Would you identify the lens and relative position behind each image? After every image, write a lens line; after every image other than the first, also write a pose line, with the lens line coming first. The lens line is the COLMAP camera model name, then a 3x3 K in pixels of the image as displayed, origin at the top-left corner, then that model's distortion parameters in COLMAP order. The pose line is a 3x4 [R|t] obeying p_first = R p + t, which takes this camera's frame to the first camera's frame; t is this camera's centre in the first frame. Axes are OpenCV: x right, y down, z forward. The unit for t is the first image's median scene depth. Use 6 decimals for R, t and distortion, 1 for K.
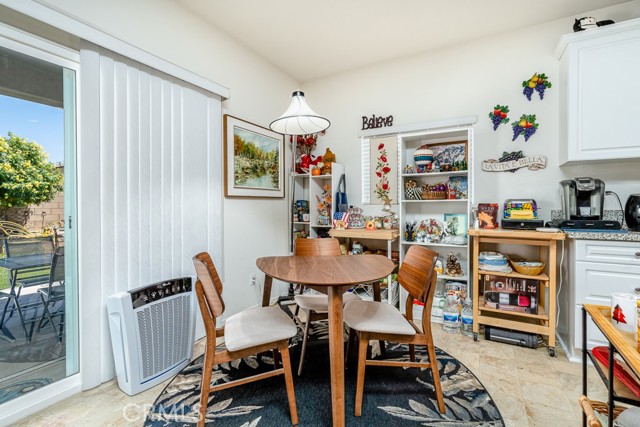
lens RADIAL K [[292.7, 0, 319.4], [0, 292.7, 209.1], [0, 0, 1]] dist [-0.002109, -0.000834]
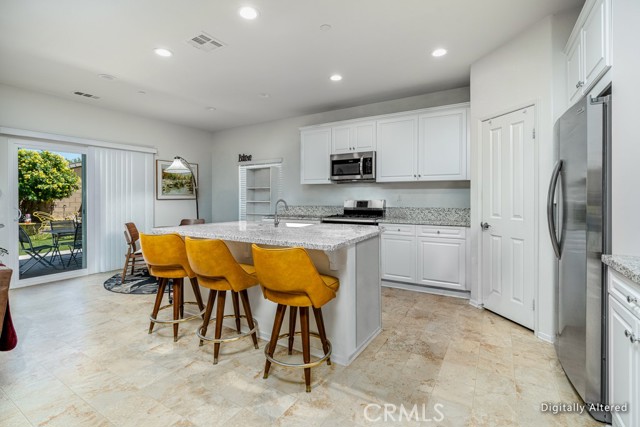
lens RADIAL K [[292.7, 0, 318.8], [0, 292.7, 200.9], [0, 0, 1]] dist [-0.002109, -0.000834]
pose [[0.999510, -0.002870, -0.031166, 0.743344], [0.003018, 0.999984, 0.004732, -0.033571], [0.031152, -0.004824, 0.999503, -0.862741]]
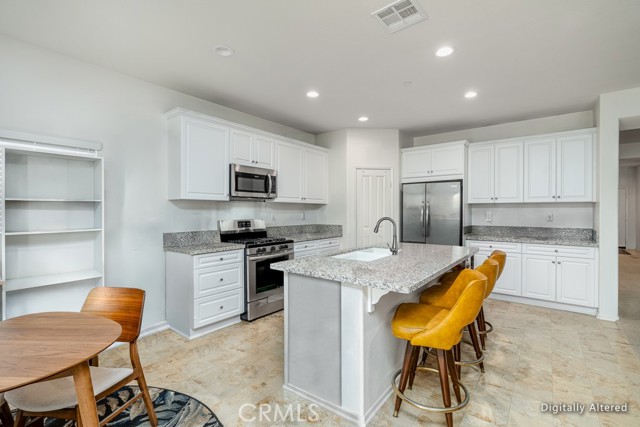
lens RADIAL K [[292.7, 0, 323.6], [0, 292.7, 212.5], [0, 0, 1]] dist [-0.002109, -0.000834]
pose [[0.142188, -0.005673, 0.989823, -0.297887], [0.007427, 0.999962, 0.004664, -0.069992], [-0.989812, 0.006689, 0.142224, 0.083341]]
